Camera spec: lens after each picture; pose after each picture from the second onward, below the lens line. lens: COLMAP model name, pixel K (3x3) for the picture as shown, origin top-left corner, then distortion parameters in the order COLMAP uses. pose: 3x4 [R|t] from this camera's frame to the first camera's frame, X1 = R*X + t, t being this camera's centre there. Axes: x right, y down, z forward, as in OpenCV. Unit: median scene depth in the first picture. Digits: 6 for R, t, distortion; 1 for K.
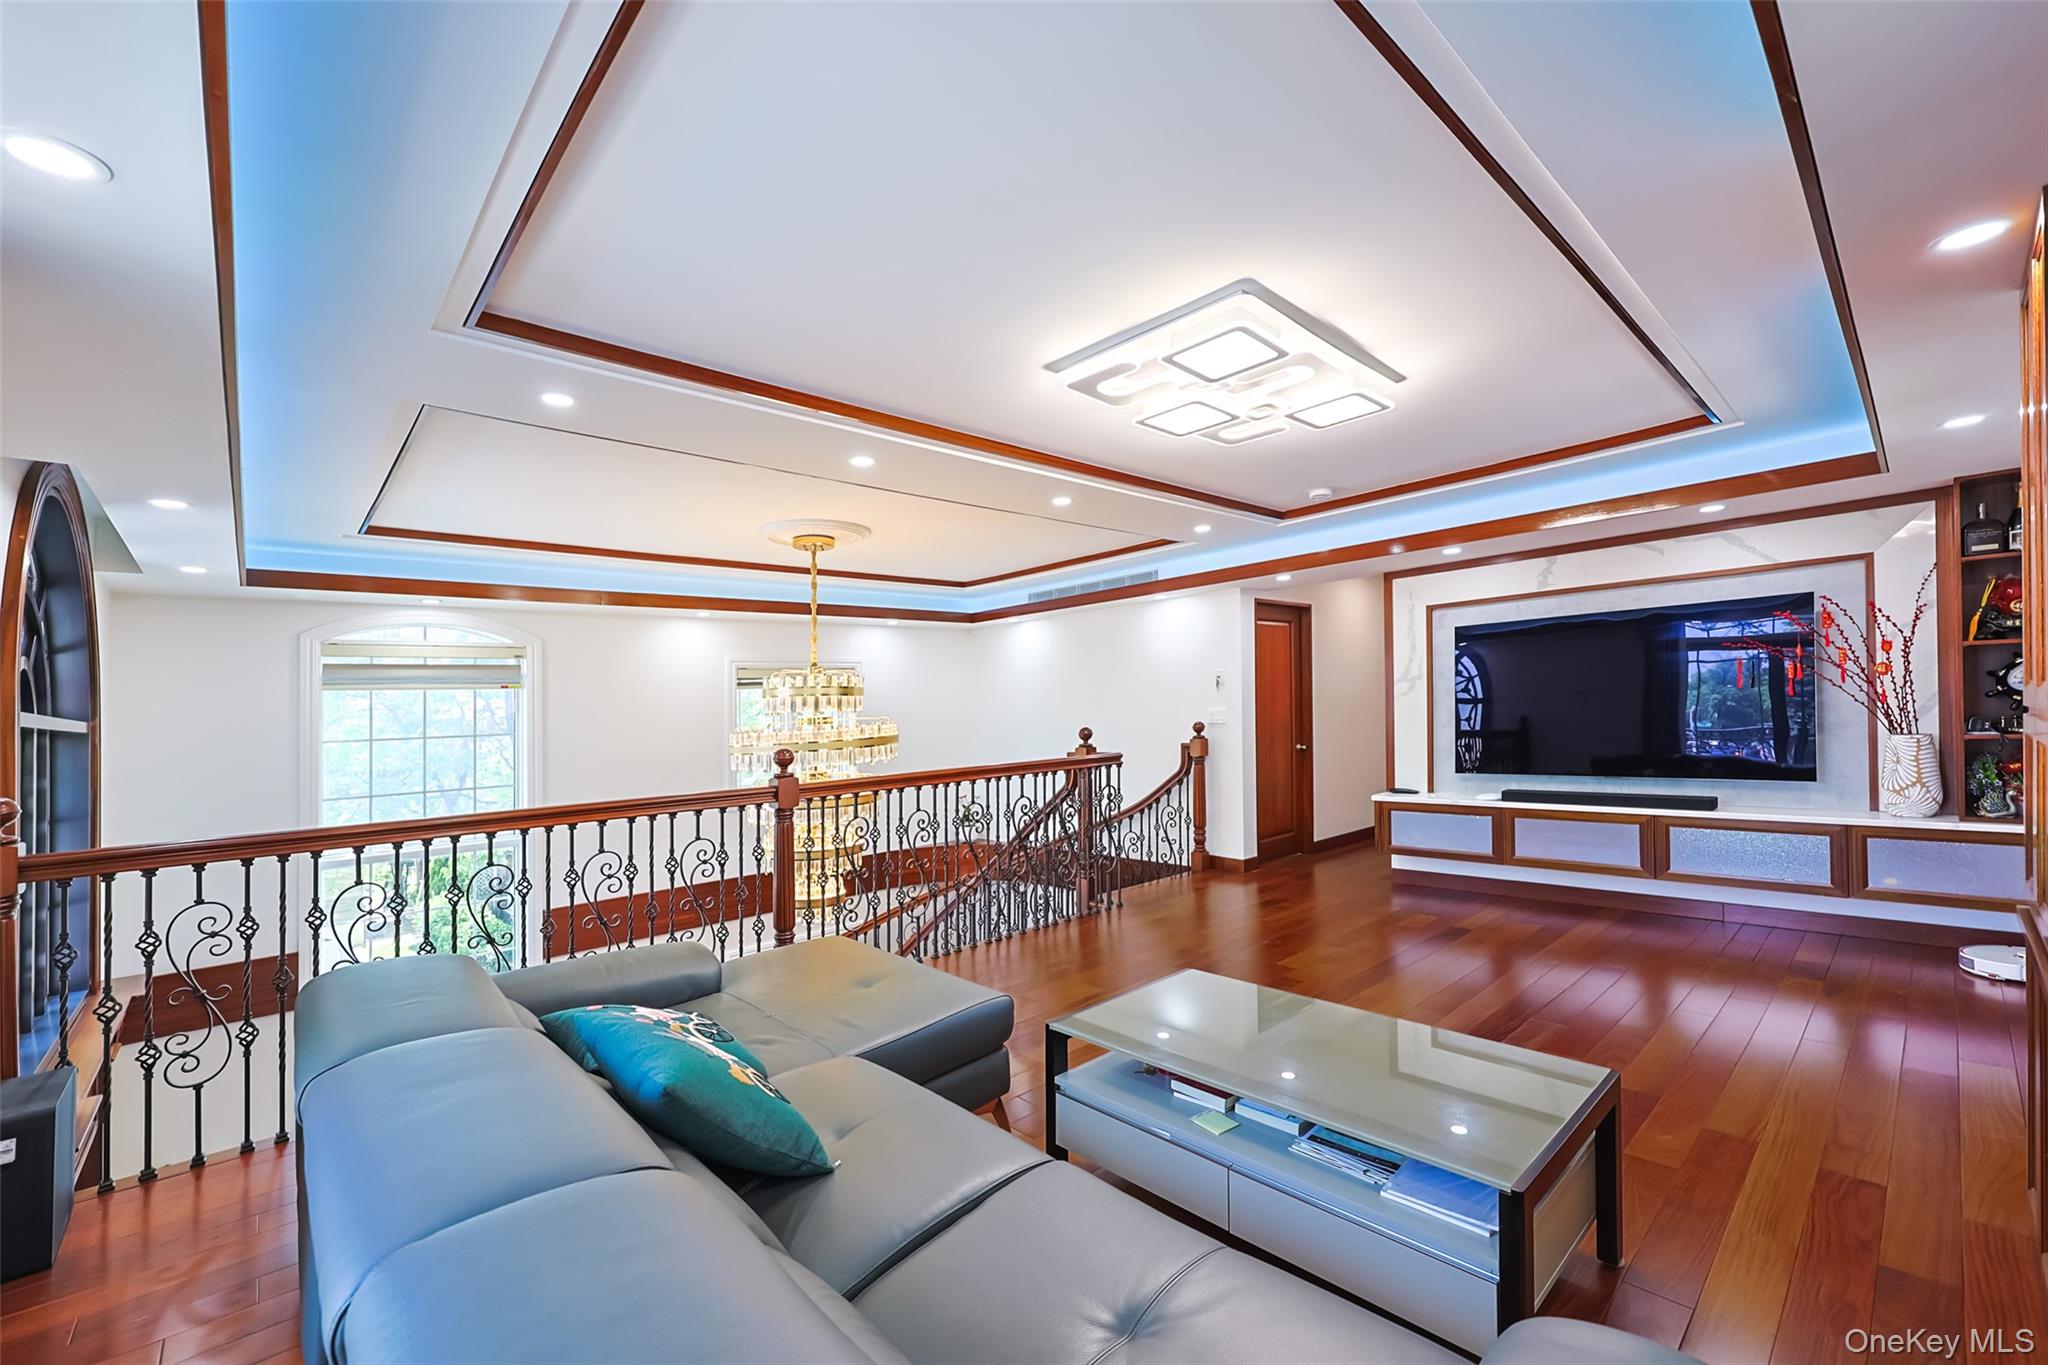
lens RADIAL K [[837.0, 0, 1021.6], [0, 837.0, 729.3], [0, 0, 1]] dist [0.015591, 0.000050]
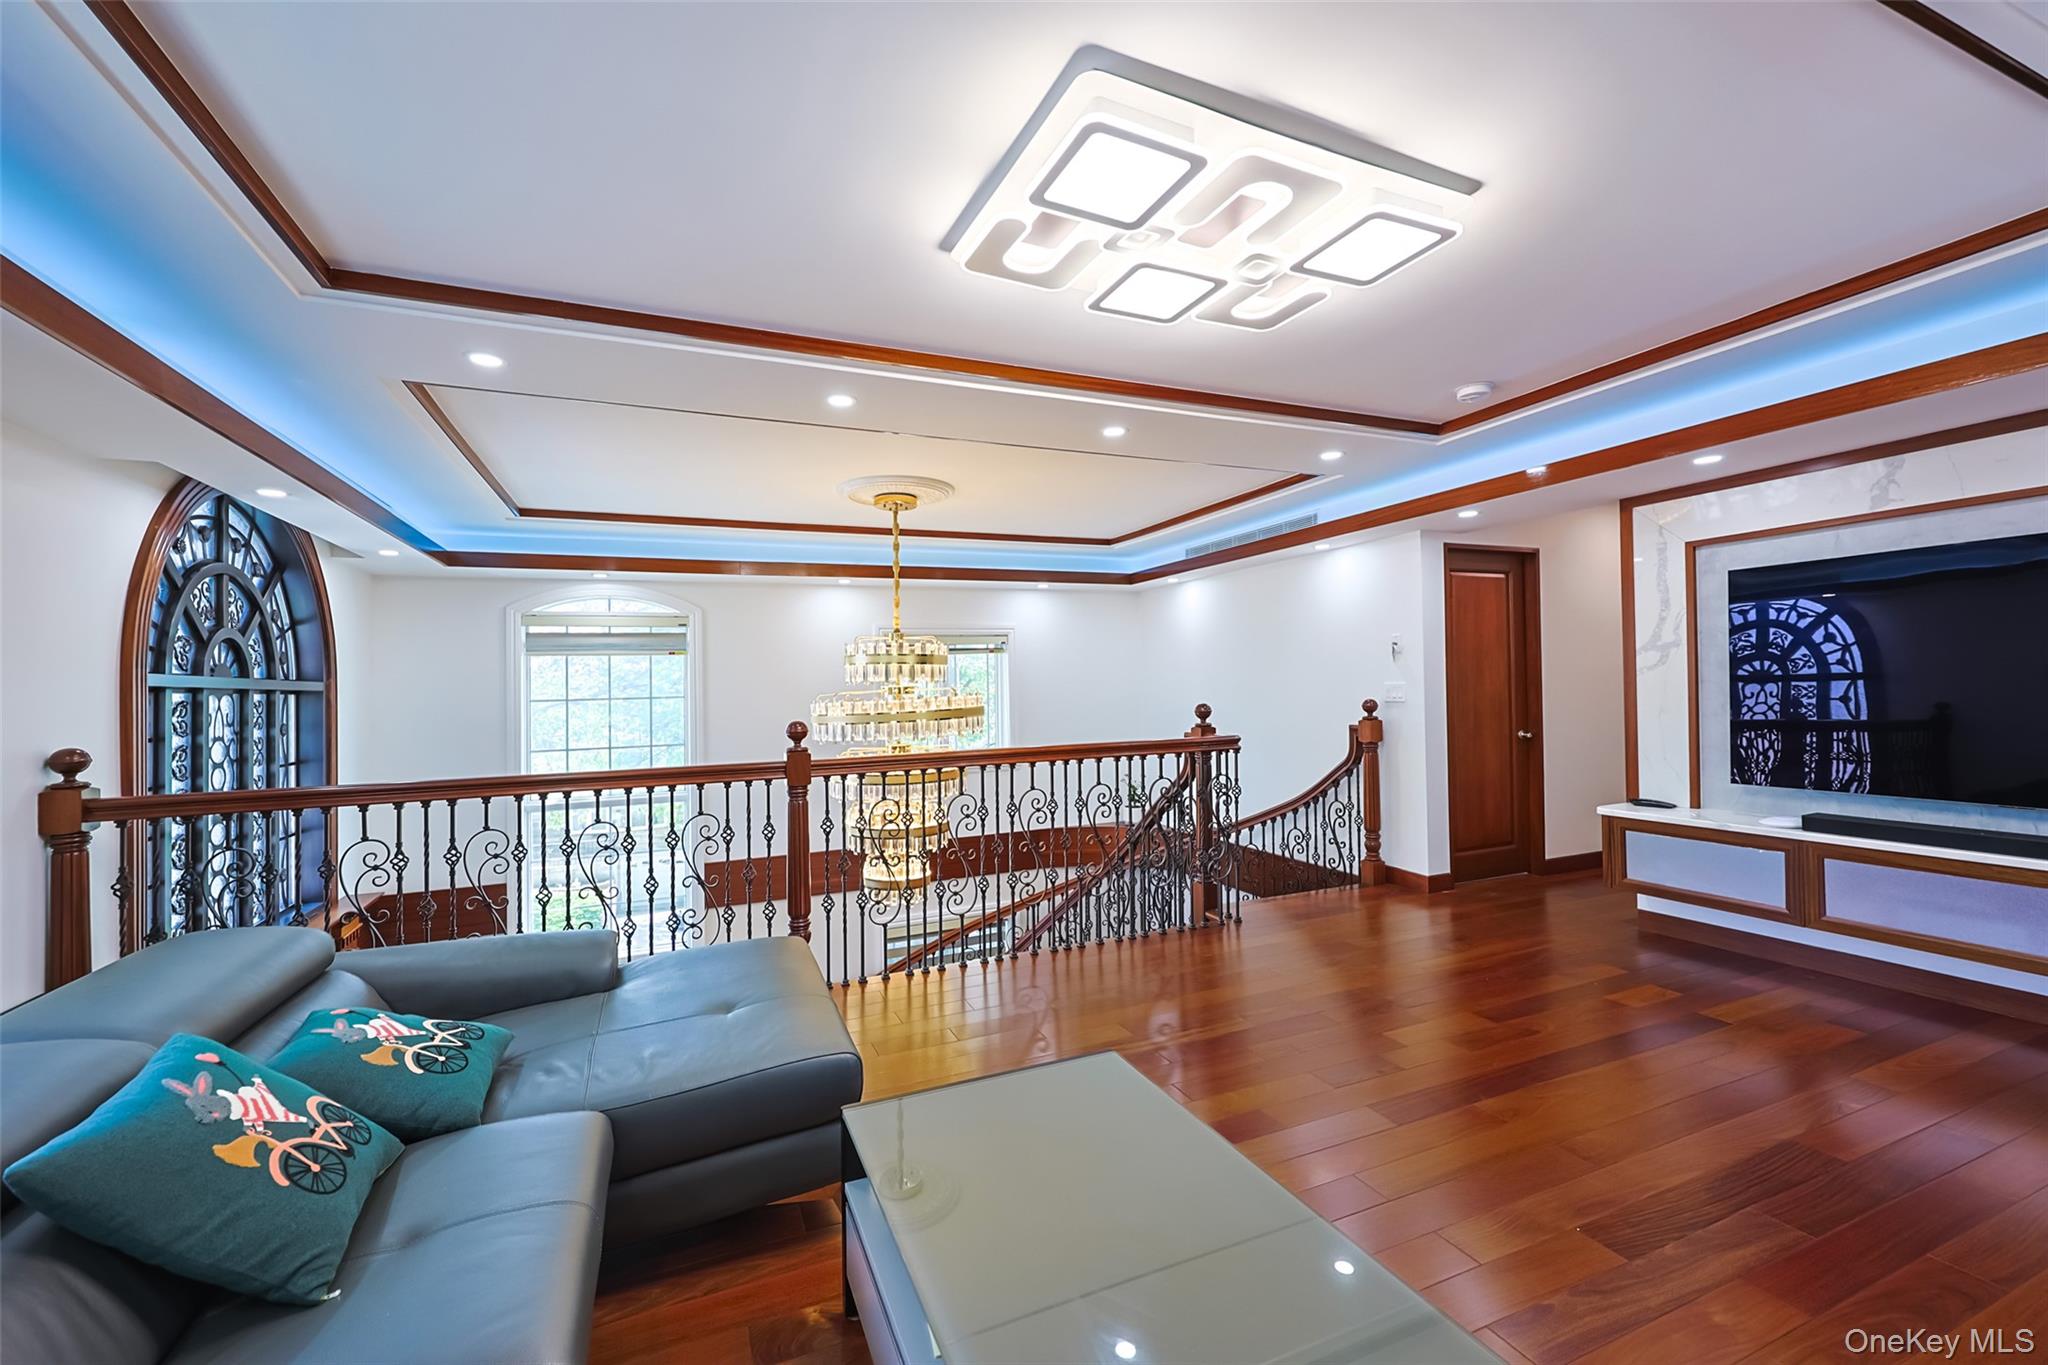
lens RADIAL K [[832.3, 0, 1019.3], [0, 832.3, 682.7], [0, 0, 1]] dist [0.002203, 0.000273]
pose [[0.942989, 0.015350, -0.332468, 0.179700], [-0.020083, 0.999740, -0.010804, -0.010466], [0.332216, 0.016865, 0.943053, 0.150523]]
